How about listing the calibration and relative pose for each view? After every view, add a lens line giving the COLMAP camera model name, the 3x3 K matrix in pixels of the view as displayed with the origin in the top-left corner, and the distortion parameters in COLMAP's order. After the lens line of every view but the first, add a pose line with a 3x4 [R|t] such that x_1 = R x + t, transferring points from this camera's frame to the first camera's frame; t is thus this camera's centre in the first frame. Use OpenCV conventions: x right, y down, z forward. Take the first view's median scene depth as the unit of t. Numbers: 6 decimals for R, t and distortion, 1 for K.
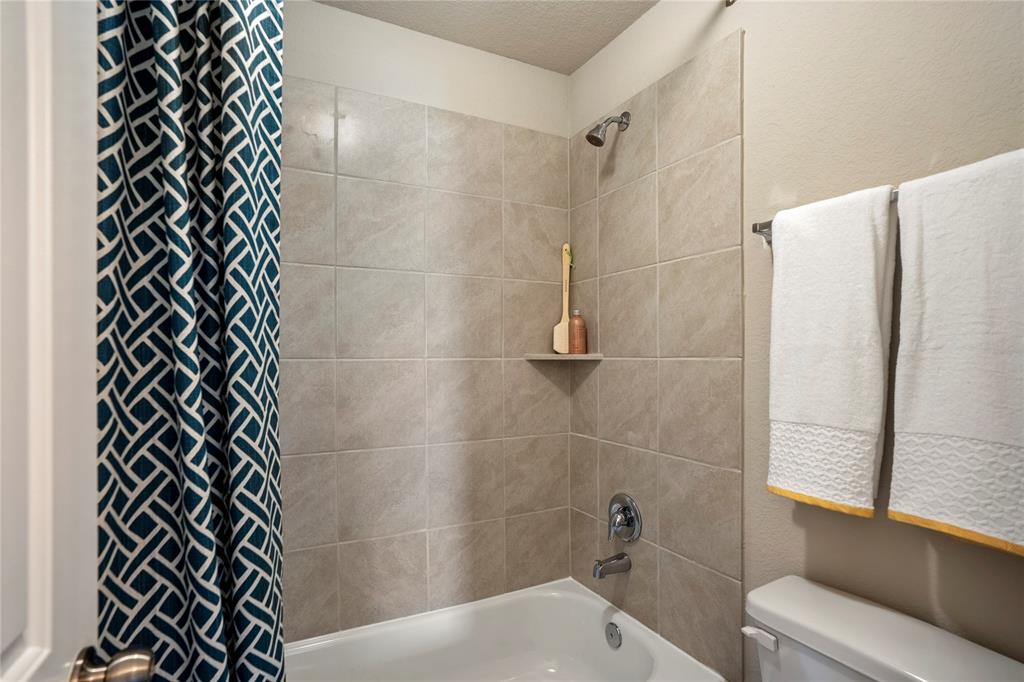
lens RADIAL K [[492.8, 0, 513.5], [0, 492.8, 351.0], [0, 0, 1]] dist [-0.058389, 0.020897]
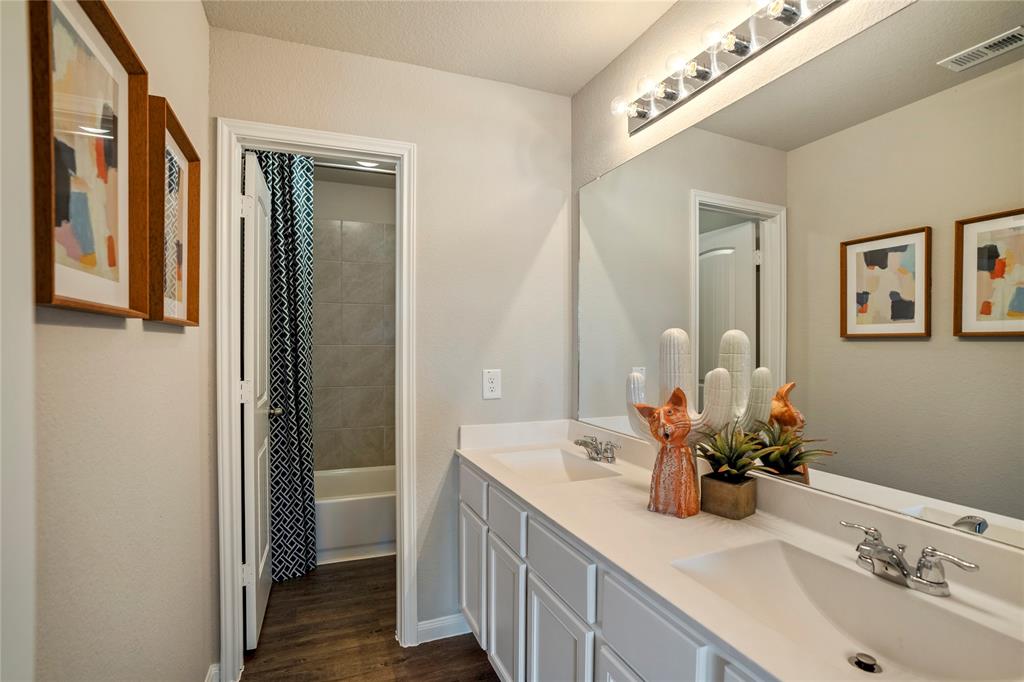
lens RADIAL K [[492.8, 0, 510.4], [0, 492.8, 344.2], [0, 0, 1]] dist [-0.058389, 0.020897]
pose [[0.994669, 0.005787, -0.102957, 1.331529], [-0.004991, 0.999956, 0.007981, -0.021776], [0.102999, -0.007424, 0.994654, -2.399599]]
